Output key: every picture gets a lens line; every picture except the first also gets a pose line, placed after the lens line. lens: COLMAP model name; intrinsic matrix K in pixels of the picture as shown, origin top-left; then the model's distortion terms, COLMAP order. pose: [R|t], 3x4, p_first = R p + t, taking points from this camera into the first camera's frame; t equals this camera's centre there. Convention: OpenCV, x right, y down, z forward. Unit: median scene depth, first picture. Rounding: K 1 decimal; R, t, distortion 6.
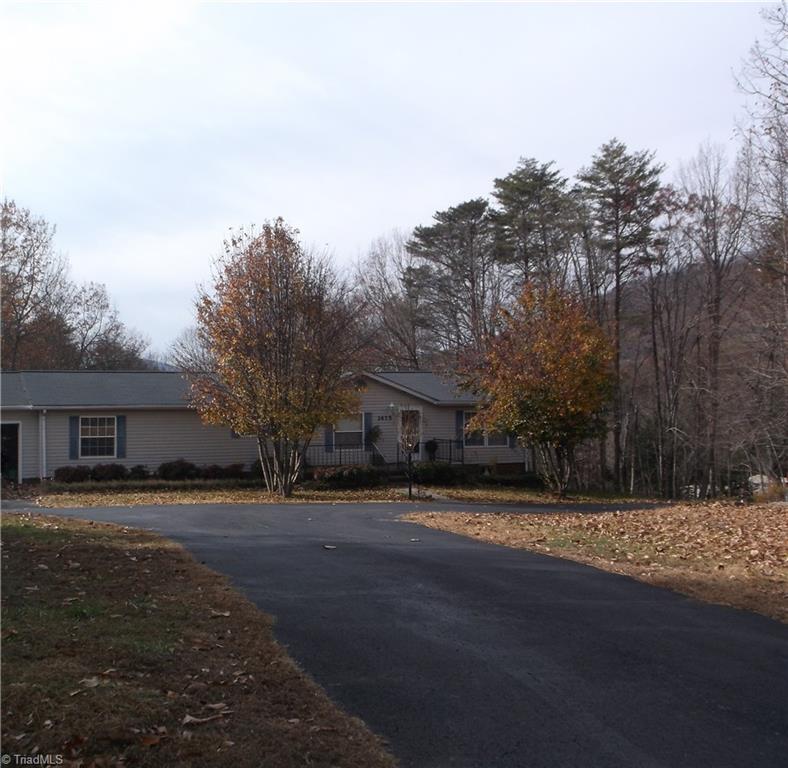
lens RADIAL K [[917.1, 0, 394.0], [0, 917.1, 384.0], [0, 0, 1]] dist [-0.010659, -0.007651]
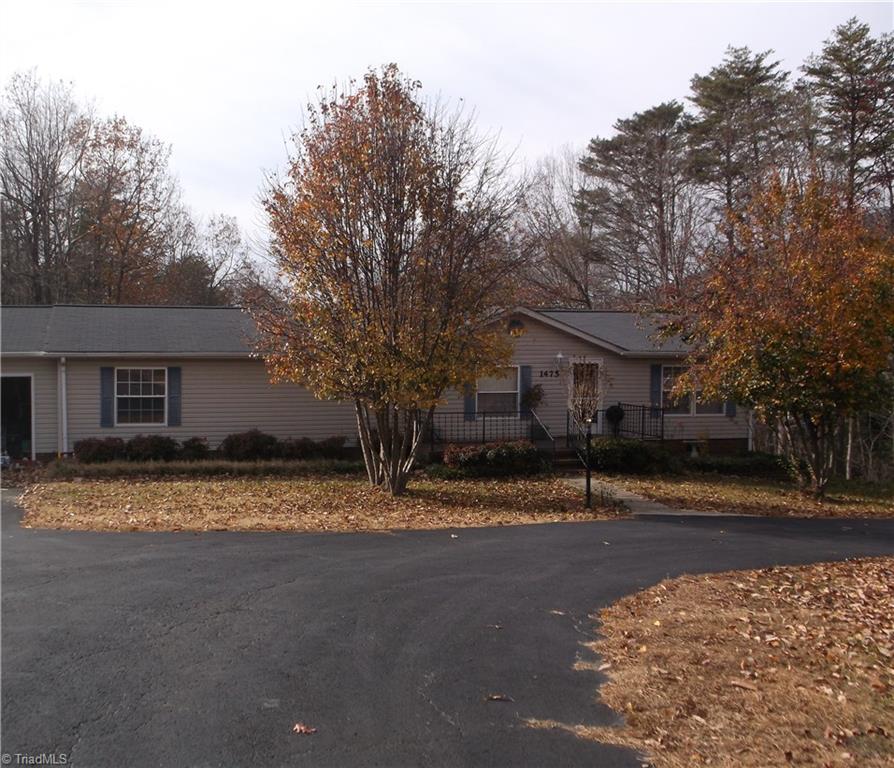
lens RADIAL K [[571.4, 0, 447.0], [0, 571.4, 384.0], [0, 0, 1]] dist [0.015150, 0.002046]
pose [[0.983177, 0.020069, -0.181551, -0.007482], [-0.005995, 0.996956, 0.077740, 0.010845], [0.182559, -0.075344, 0.980304, 0.547712]]
